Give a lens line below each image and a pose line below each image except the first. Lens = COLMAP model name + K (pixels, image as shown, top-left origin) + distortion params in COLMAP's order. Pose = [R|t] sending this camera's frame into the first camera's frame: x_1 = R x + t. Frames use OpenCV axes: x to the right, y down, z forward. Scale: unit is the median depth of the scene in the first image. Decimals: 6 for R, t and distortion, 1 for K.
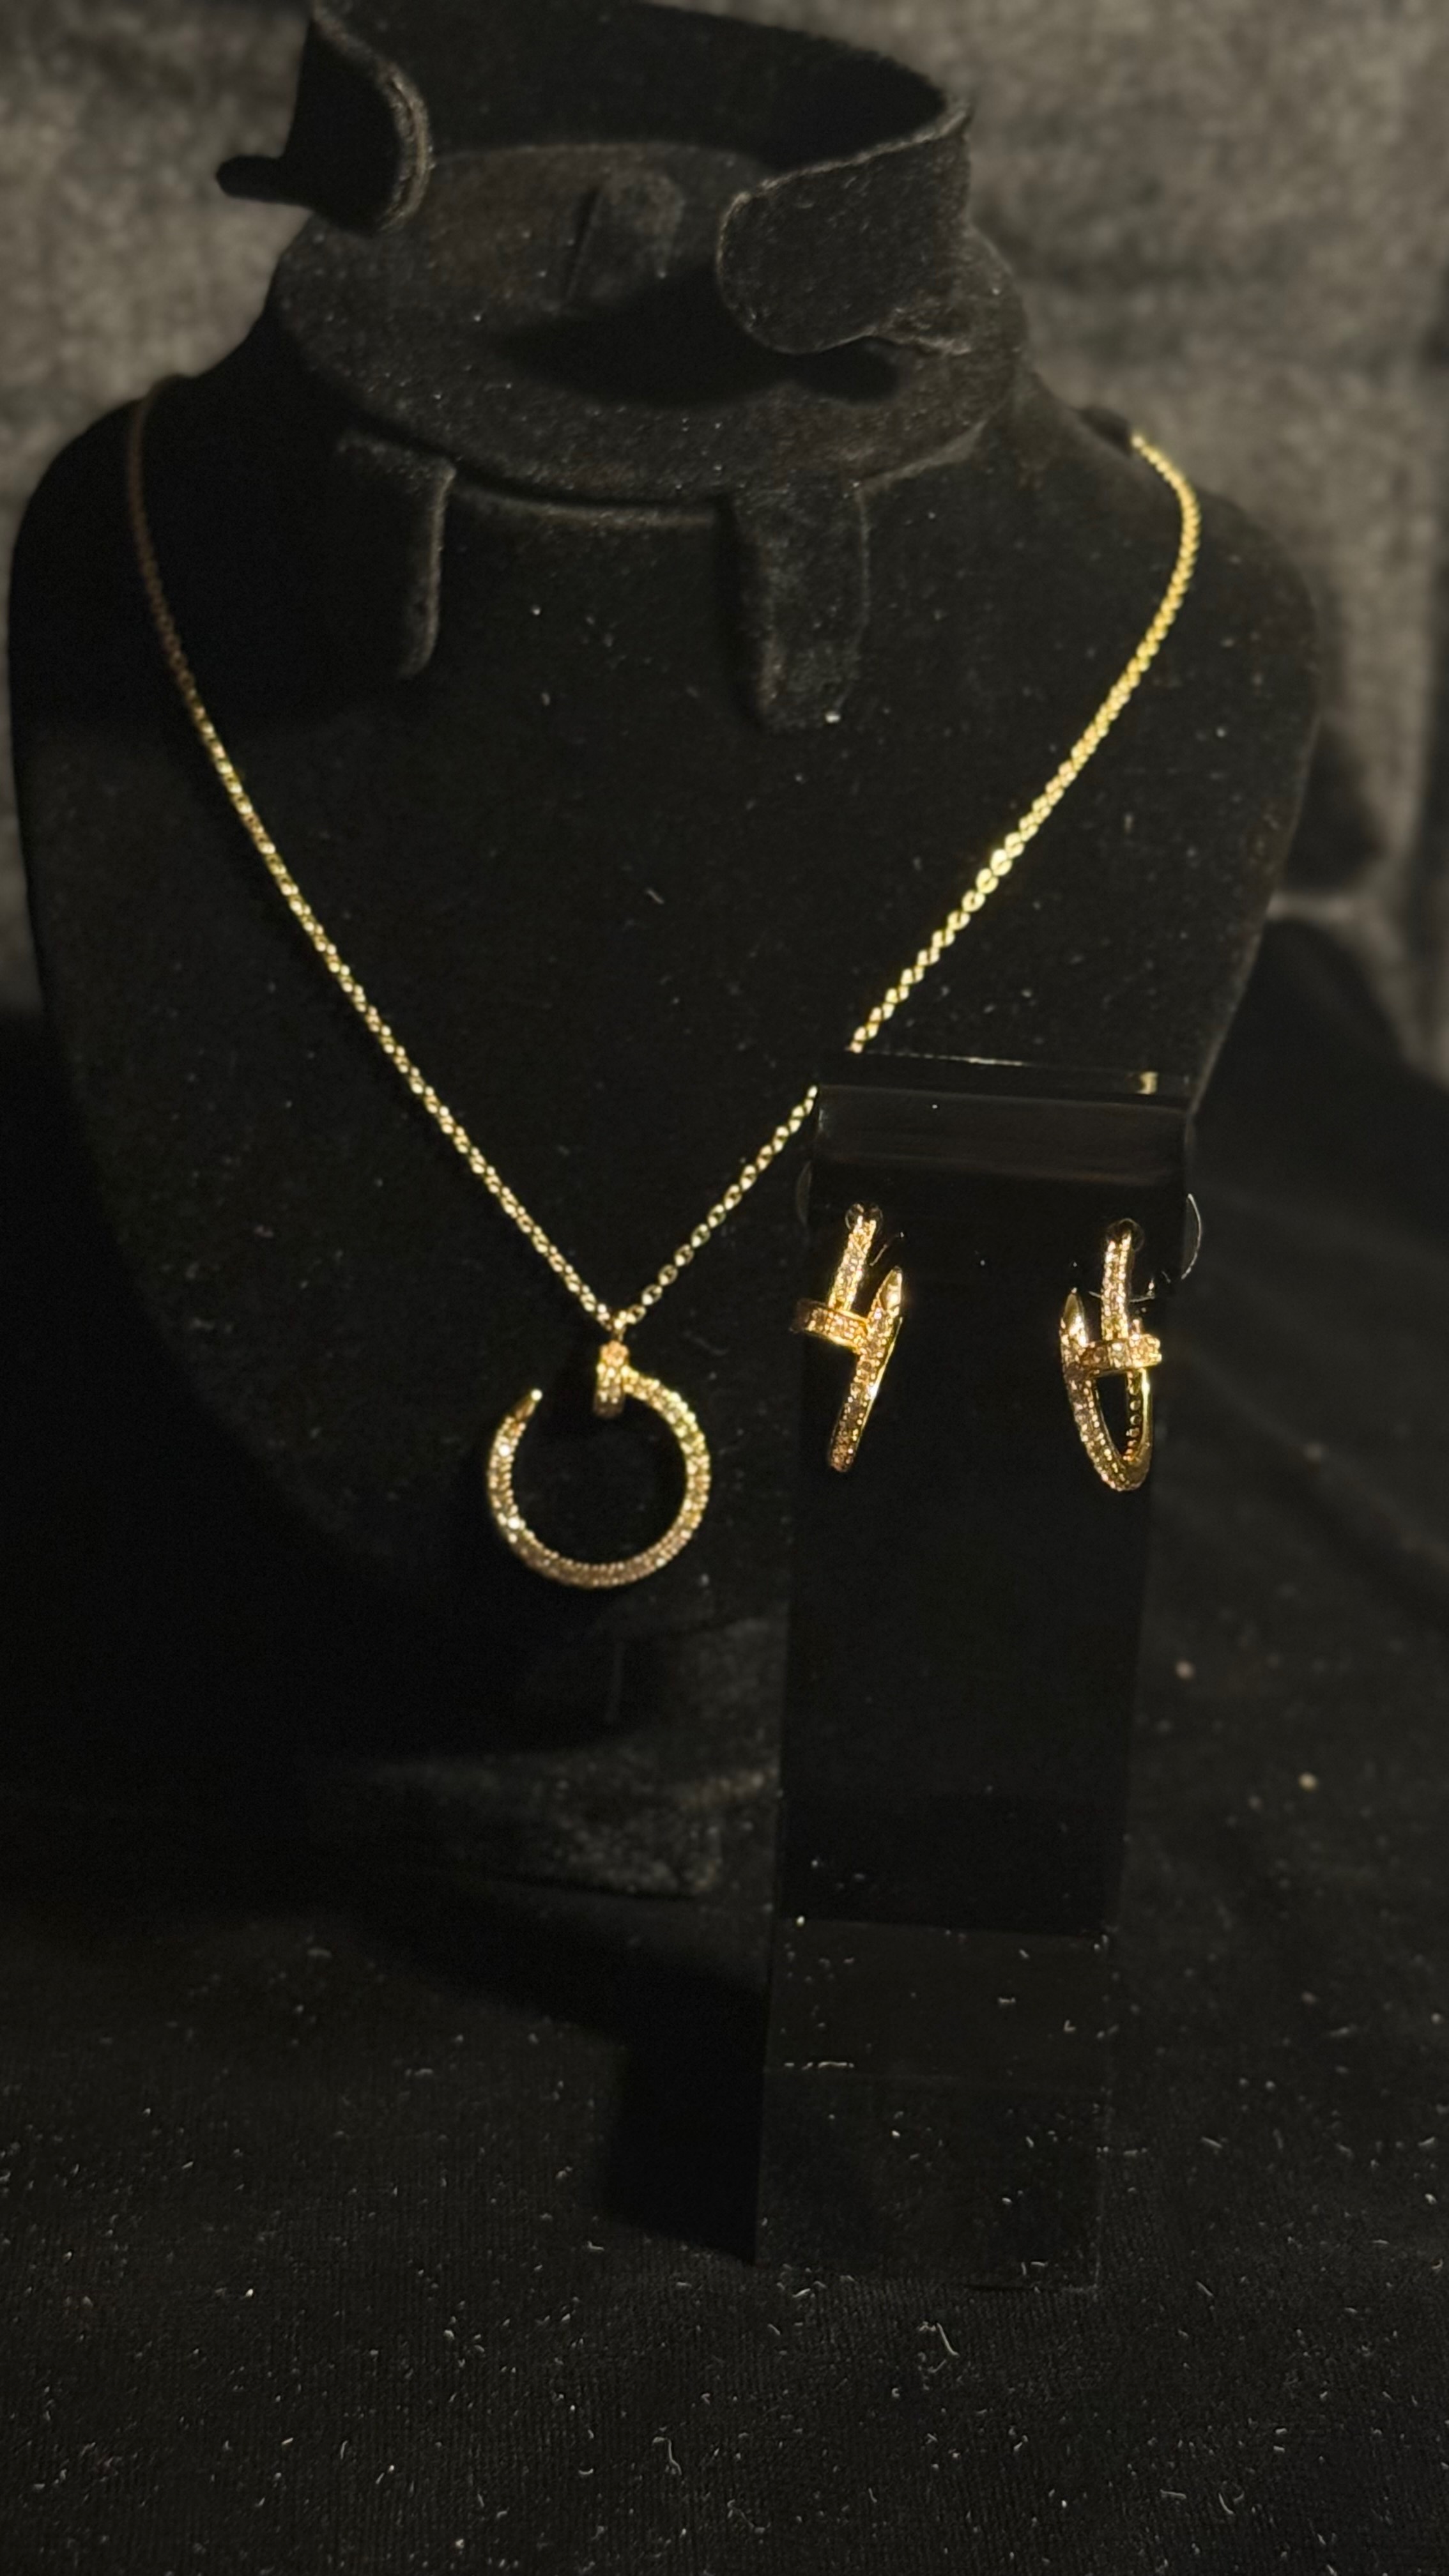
lens RADIAL K [[5314.7, 0, 724.5], [0, 5314.7, 1288.0], [0, 0, 1]] dist [0.130991, -0.110077]
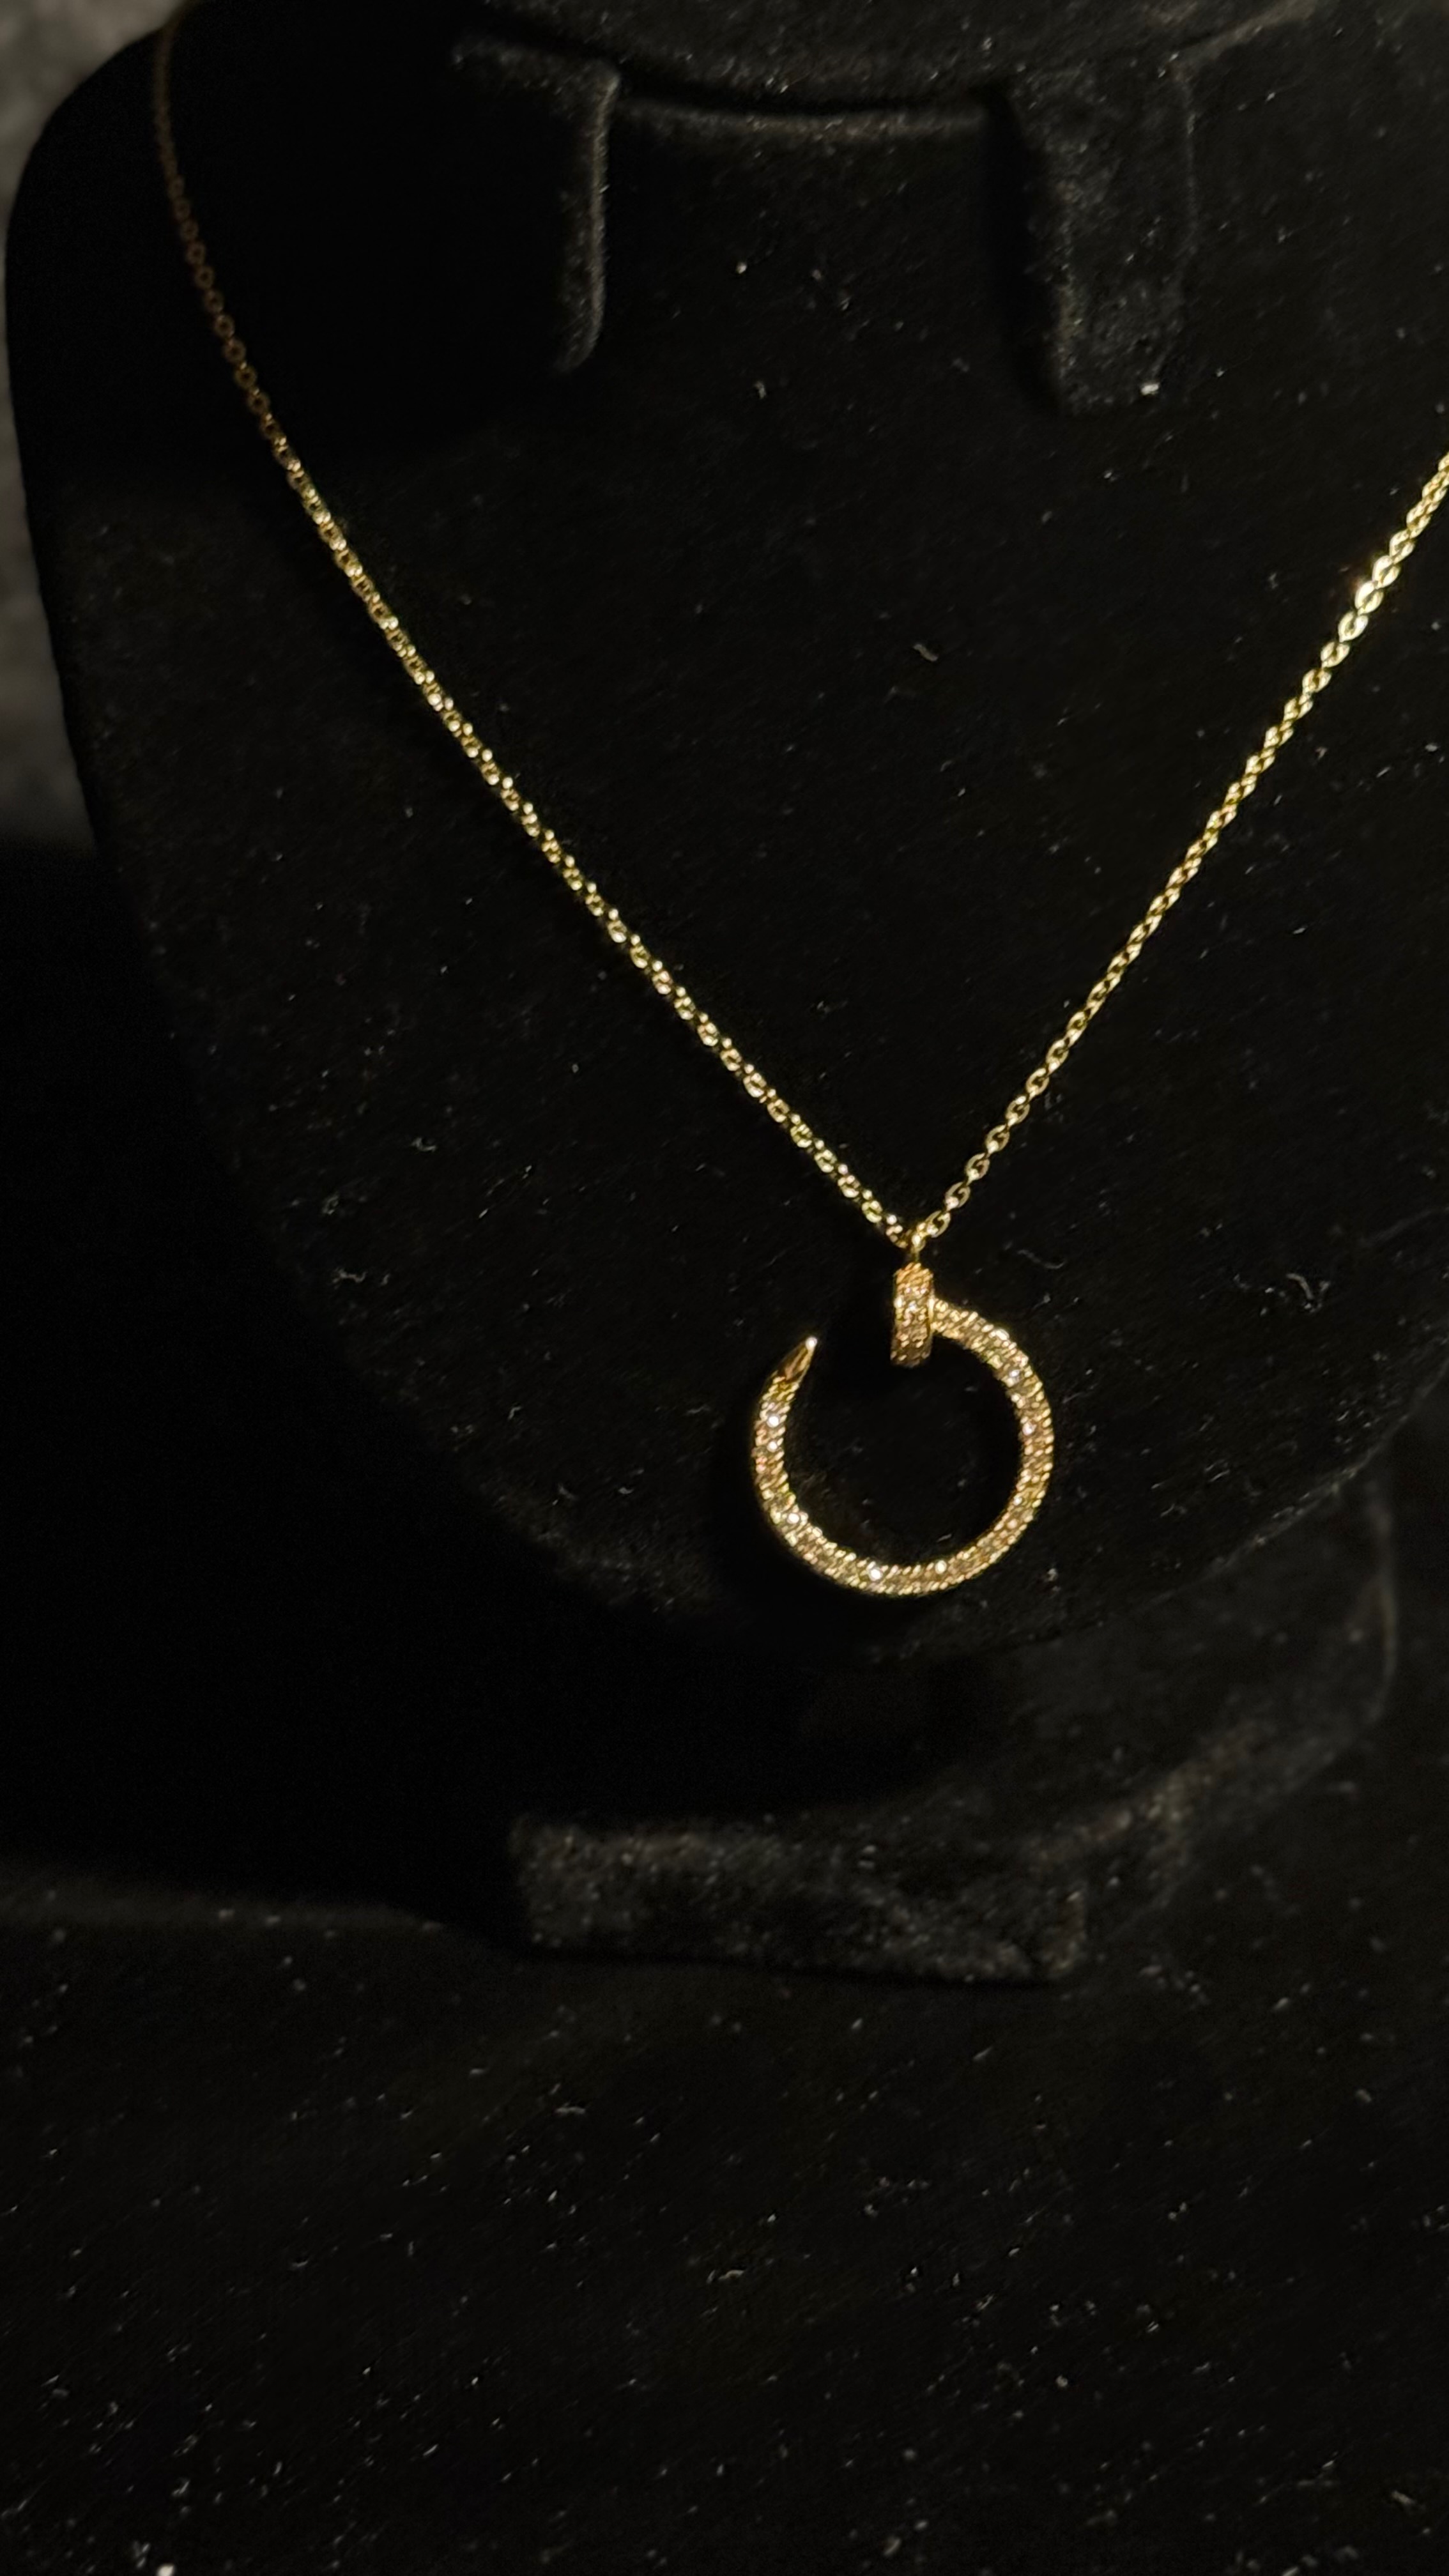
lens RADIAL K [[5314.7, 0, 724.5], [0, 5314.7, 1288.0], [0, 0, 1]] dist [0.130991, -0.110077]
pose [[0.997559, -0.069781, -0.002493, -0.044929], [0.069818, 0.996282, 0.050465, -0.025391], [-0.001038, -0.050515, 0.998723, 0.264740]]
